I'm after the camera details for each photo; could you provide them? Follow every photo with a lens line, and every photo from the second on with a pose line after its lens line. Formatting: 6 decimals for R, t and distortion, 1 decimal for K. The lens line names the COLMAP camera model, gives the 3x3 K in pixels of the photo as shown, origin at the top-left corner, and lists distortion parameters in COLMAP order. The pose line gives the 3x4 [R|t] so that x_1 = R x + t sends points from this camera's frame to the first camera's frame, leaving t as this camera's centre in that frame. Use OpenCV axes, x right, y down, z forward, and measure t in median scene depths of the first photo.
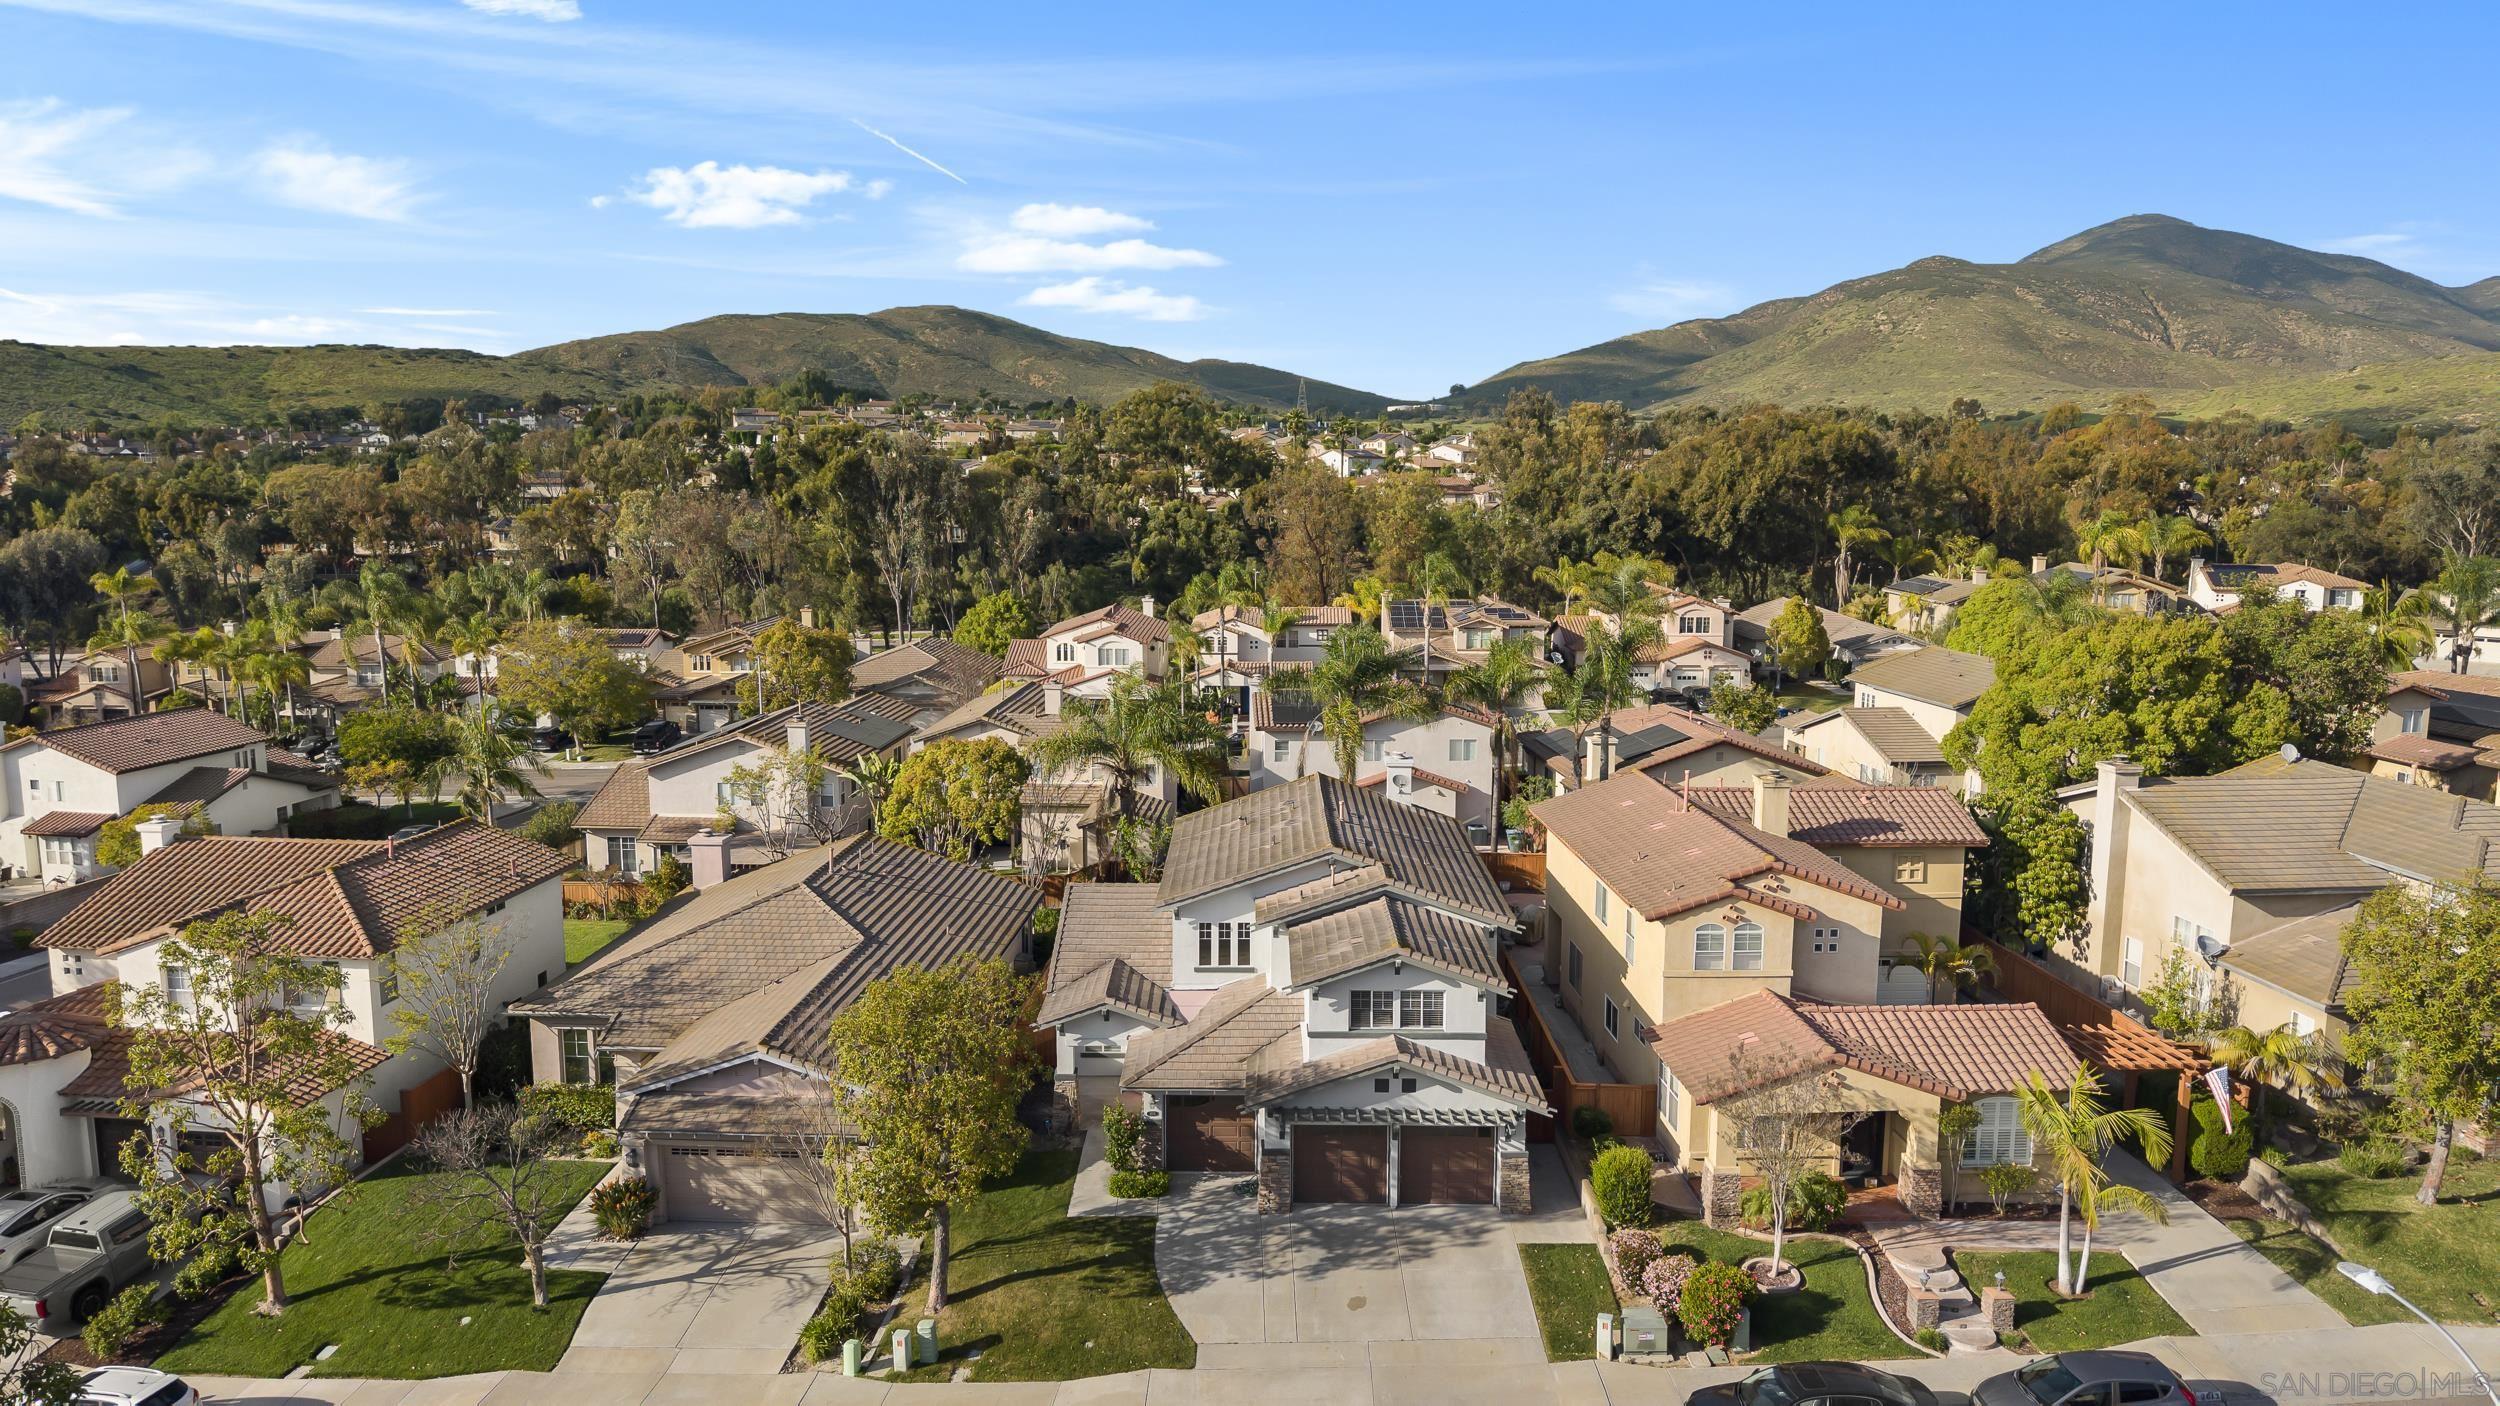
lens RADIAL K [[1659.3, 0, 1243.4], [0, 1659.3, 704.7], [0, 0, 1]] dist [0.069092, -0.094785]
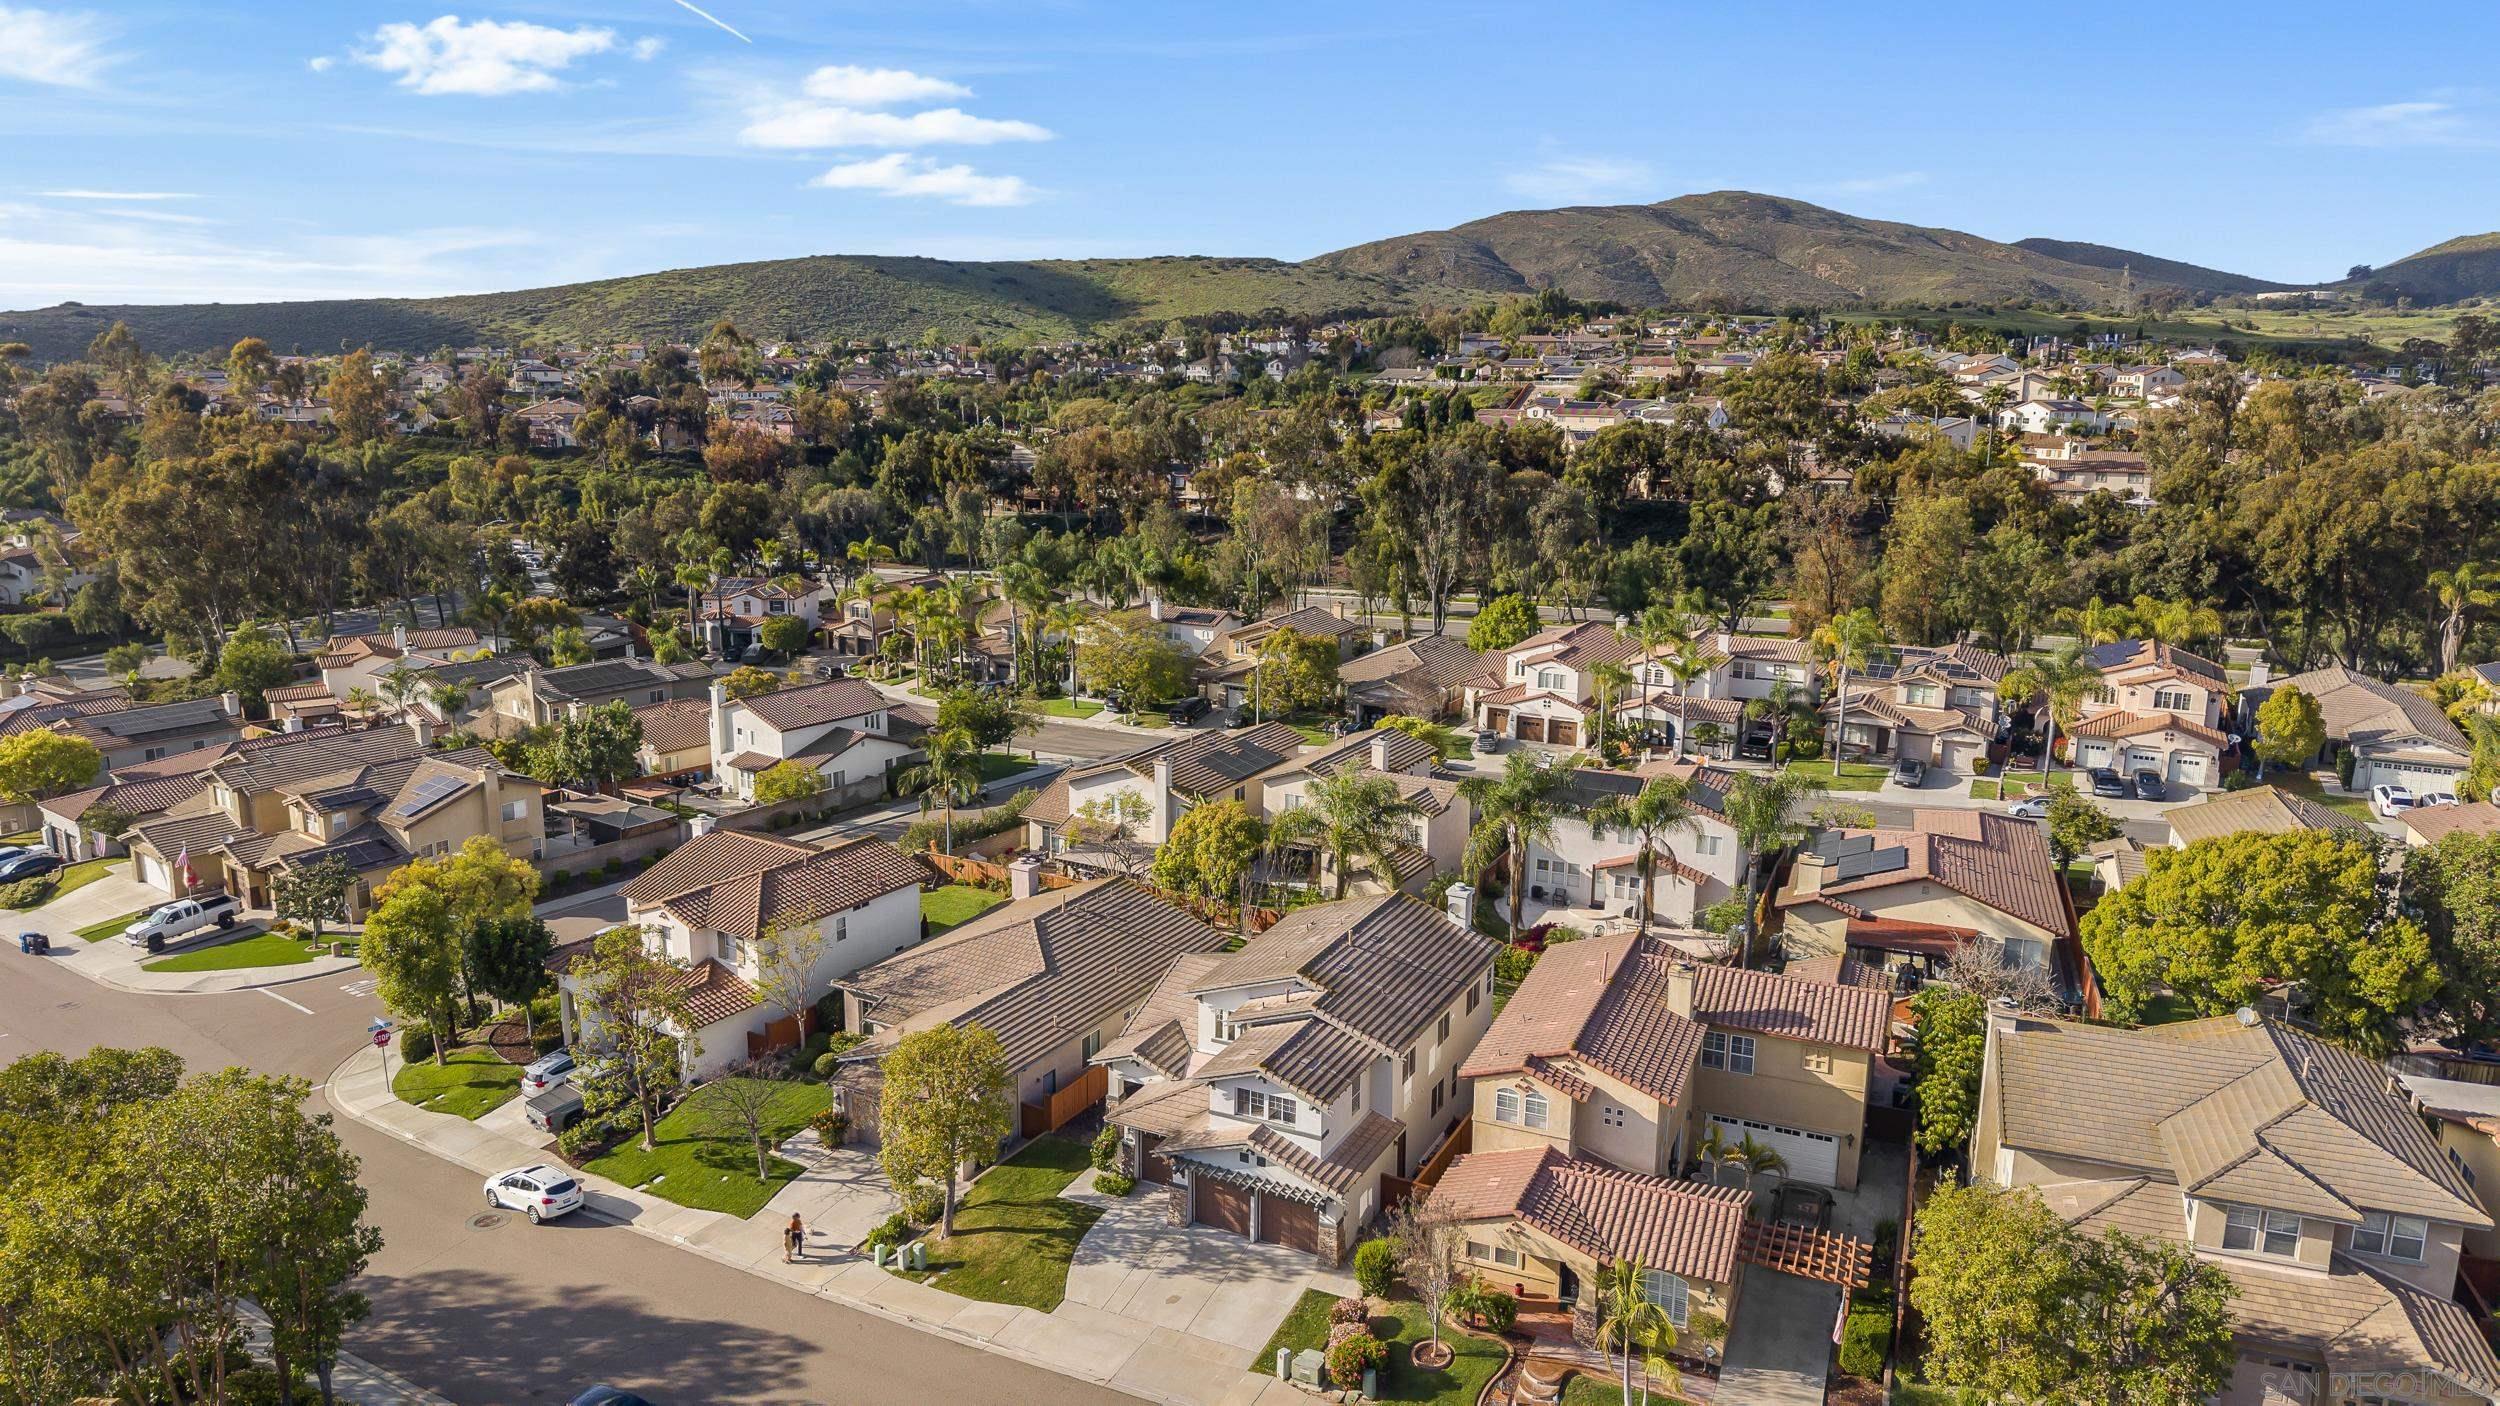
lens RADIAL K [[1659.3, 0, 1243.4], [0, 1659.3, 704.7], [0, 0, 1]] dist [0.069092, -0.094785]
pose [[0.898129, 0.098973, -0.428449, 0.515082], [-0.070607, 0.994157, 0.081644, -0.215936], [0.434026, -0.043075, 0.899870, -0.214895]]
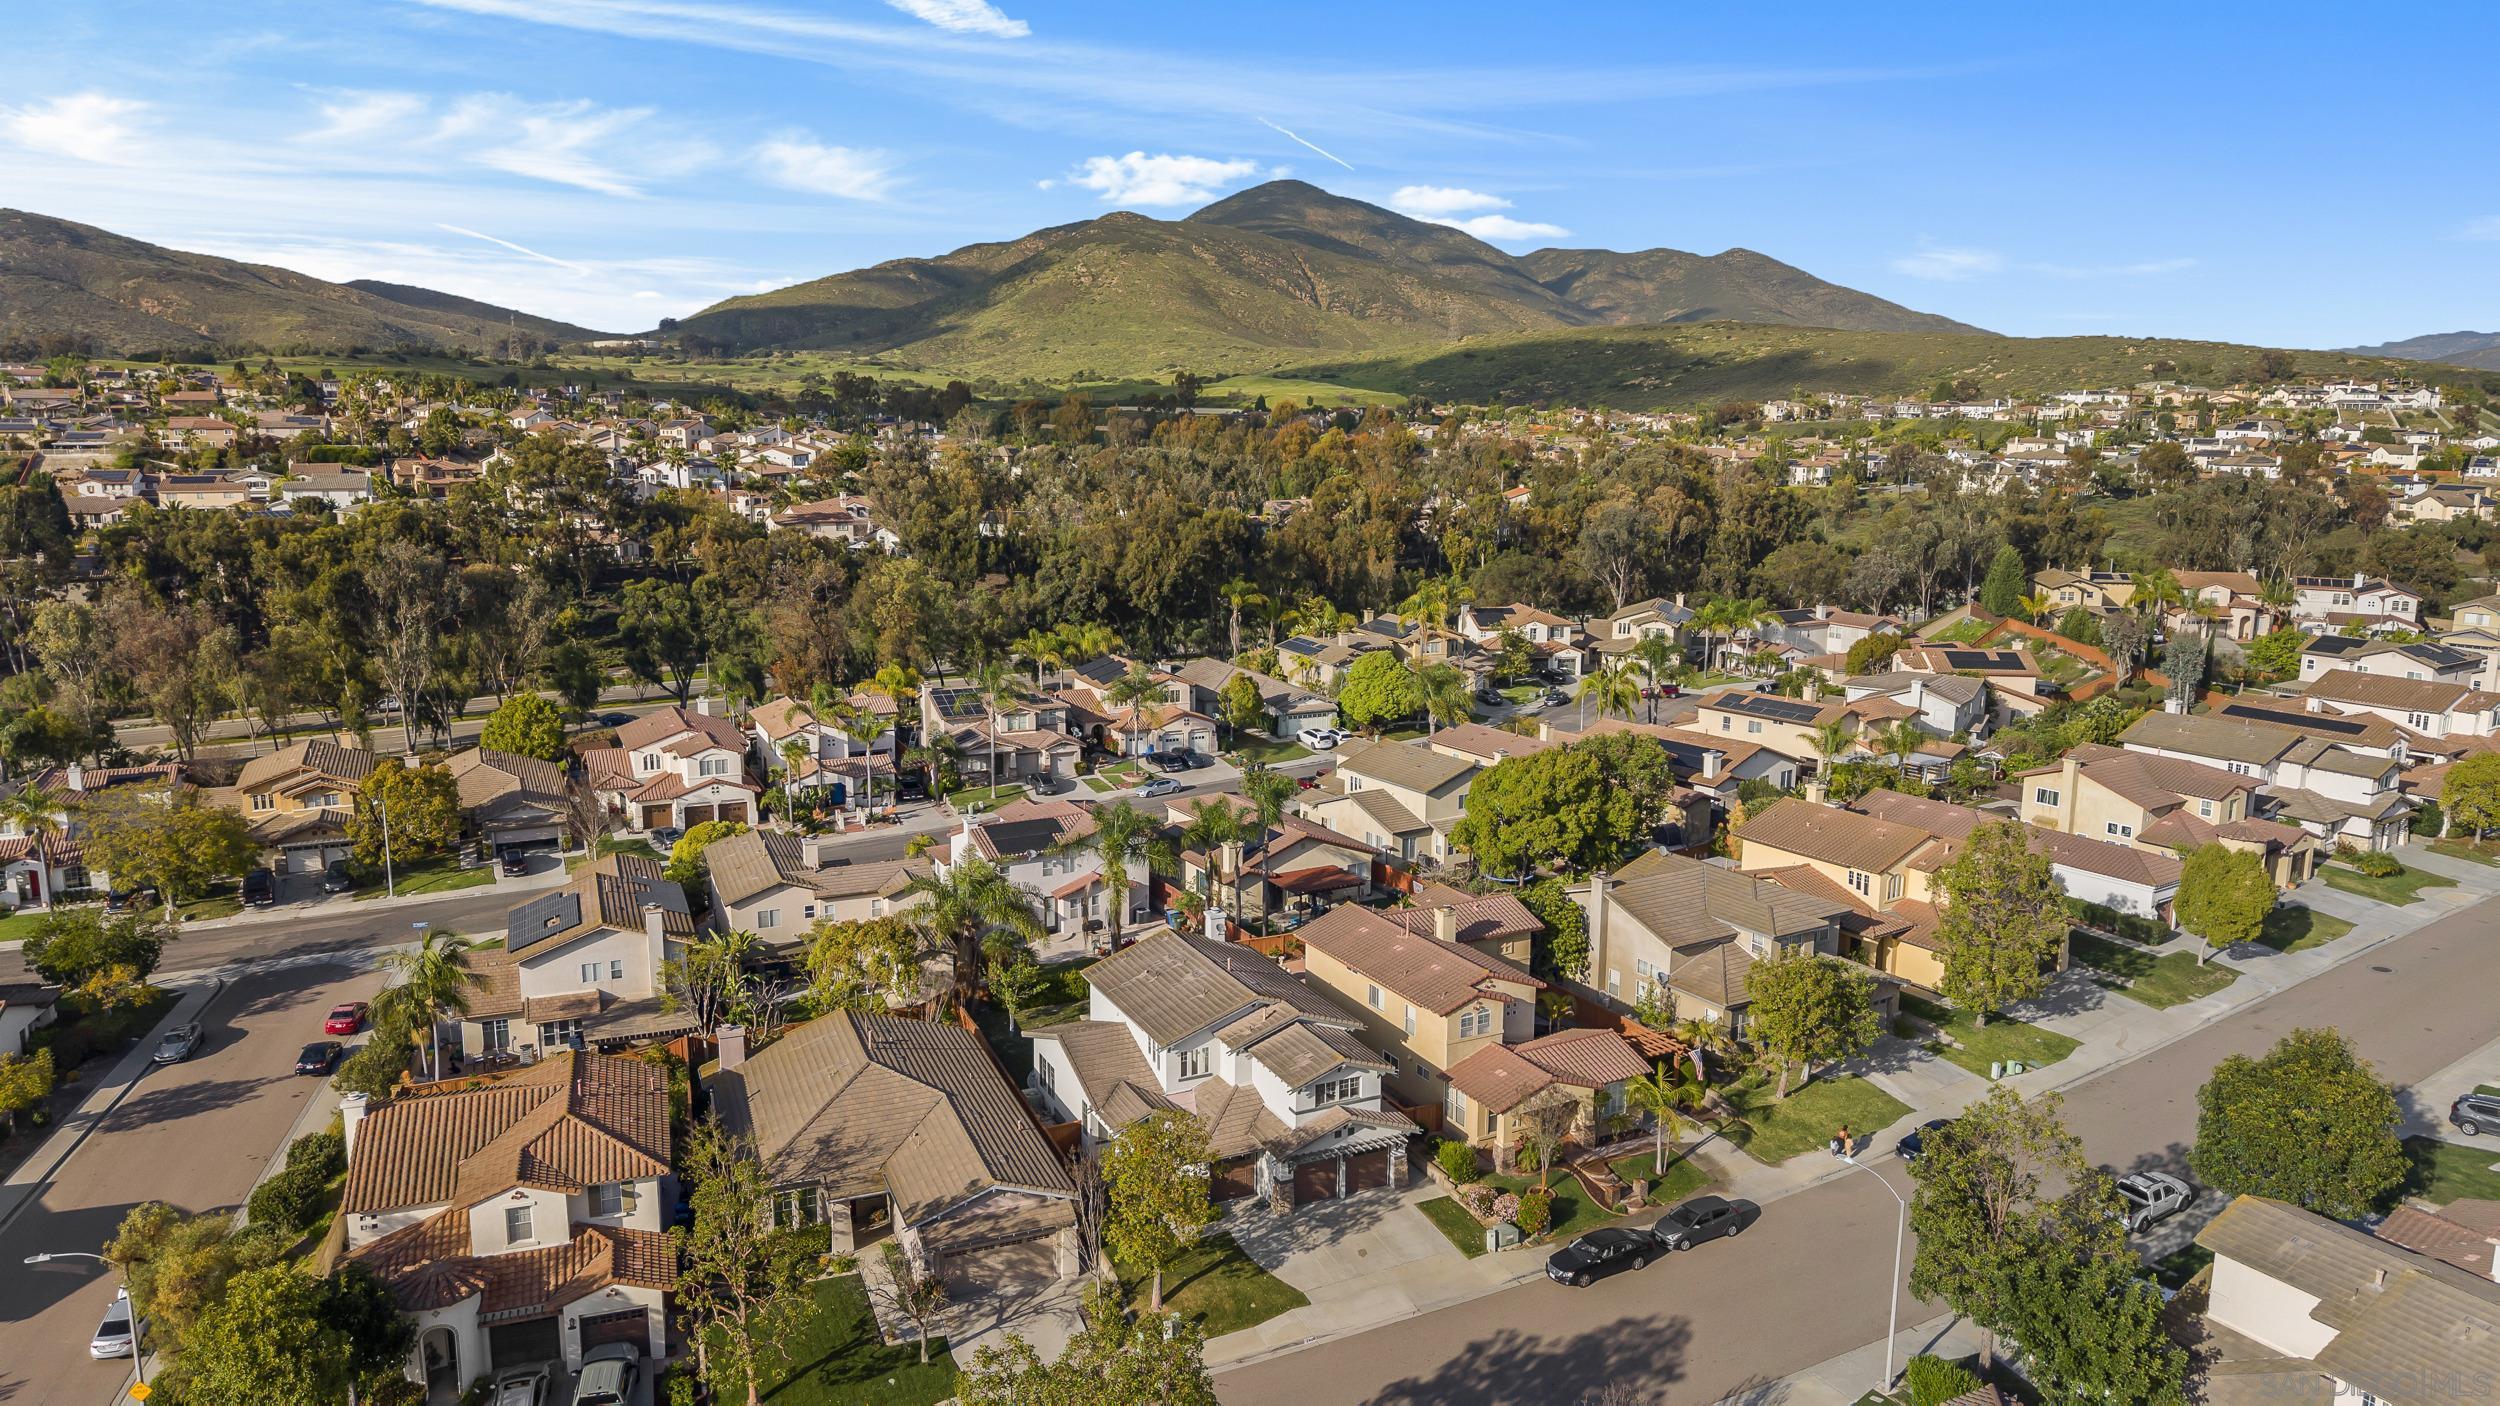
lens RADIAL K [[1659.3, 0, 1243.4], [0, 1659.3, 704.7], [0, 0, 1]] dist [0.069092, -0.094785]
pose [[0.896731, -0.078470, 0.435564, -0.602894], [0.060653, 0.996660, 0.054686, -0.272315], [-0.438400, -0.022620, 0.898495, -0.461419]]
